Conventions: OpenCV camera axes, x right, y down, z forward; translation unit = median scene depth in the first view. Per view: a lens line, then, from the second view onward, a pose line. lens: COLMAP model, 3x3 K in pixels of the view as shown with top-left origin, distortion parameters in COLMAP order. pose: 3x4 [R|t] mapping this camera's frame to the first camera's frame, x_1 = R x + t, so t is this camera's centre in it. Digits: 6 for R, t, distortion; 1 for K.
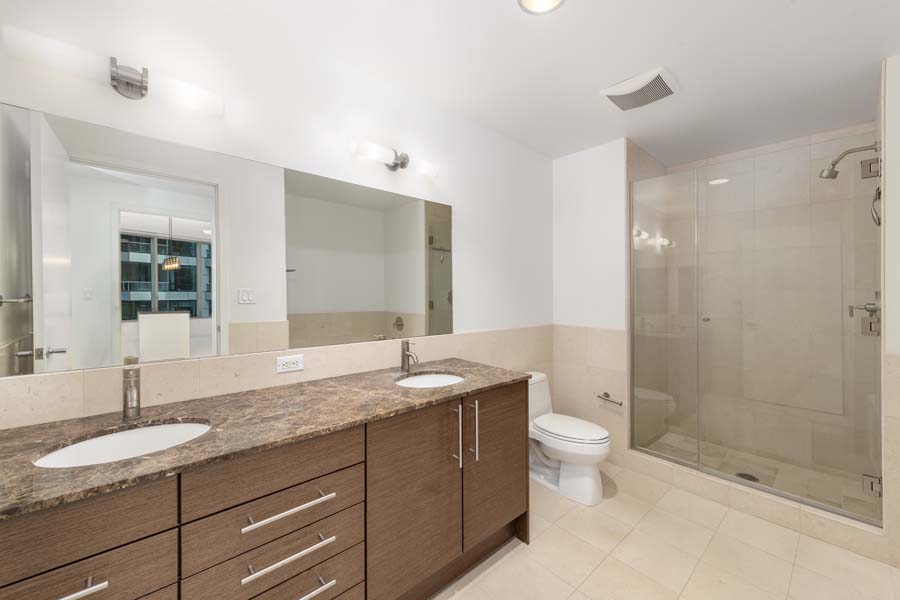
lens RADIAL K [[355.6, 0, 450.4], [0, 355.6, 288.8], [0, 0, 1]] dist [-0.000489, -0.000271]
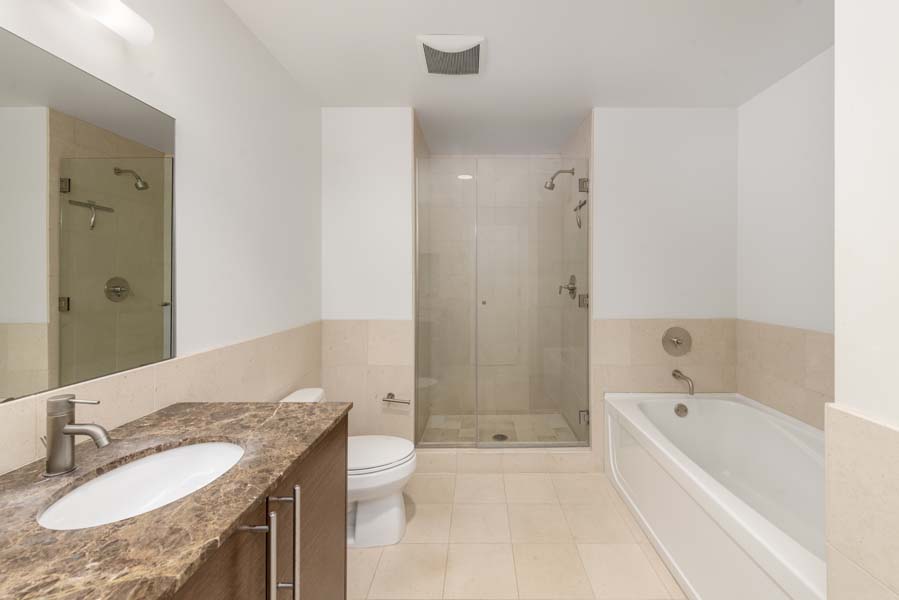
lens RADIAL K [[352.7, 0, 451.6], [0, 352.7, 271.4], [0, 0, 1]] dist [0.000791, -0.000413]
pose [[0.661730, 0.003196, 0.749735, -0.128328], [0.001320, 0.999984, -0.005429, -0.001212], [-0.749741, 0.004582, 0.661716, 0.365299]]
